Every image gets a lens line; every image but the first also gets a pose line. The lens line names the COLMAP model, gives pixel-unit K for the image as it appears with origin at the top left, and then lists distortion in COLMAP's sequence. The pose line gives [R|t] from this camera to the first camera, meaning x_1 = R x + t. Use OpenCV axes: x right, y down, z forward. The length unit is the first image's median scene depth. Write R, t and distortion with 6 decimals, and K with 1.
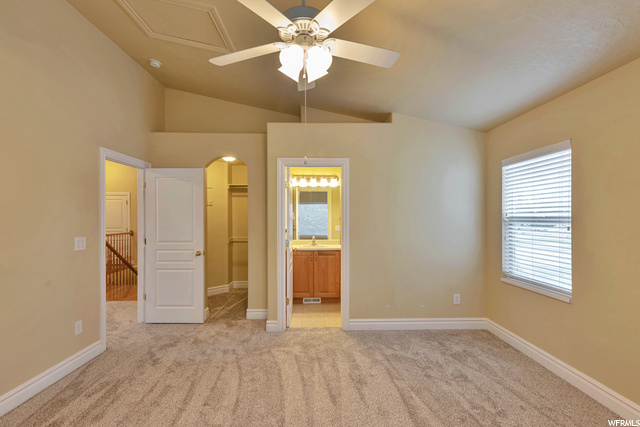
lens RADIAL K [[290.0, 0, 319.6], [0, 290.0, 216.9], [0, 0, 1]] dist [0.006836, 0.000135]
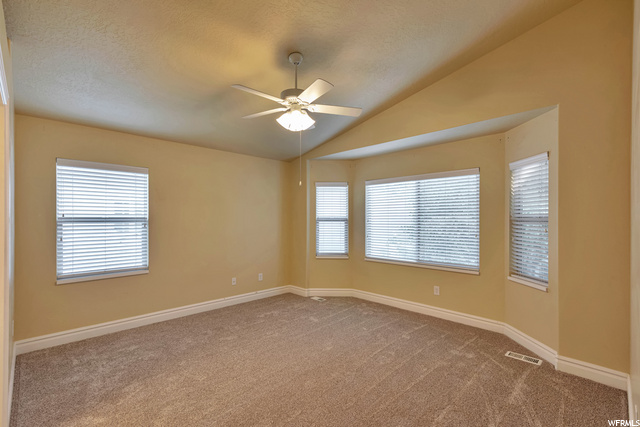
lens RADIAL K [[290.0, 0, 319.9], [0, 290.0, 216.4], [0, 0, 1]] dist [0.006836, 0.000135]
pose [[-0.687397, 0.007522, 0.726243, -0.733350], [-0.001295, 0.999932, -0.011582, 0.007100], [-0.726281, -0.008902, -0.687341, 1.137423]]
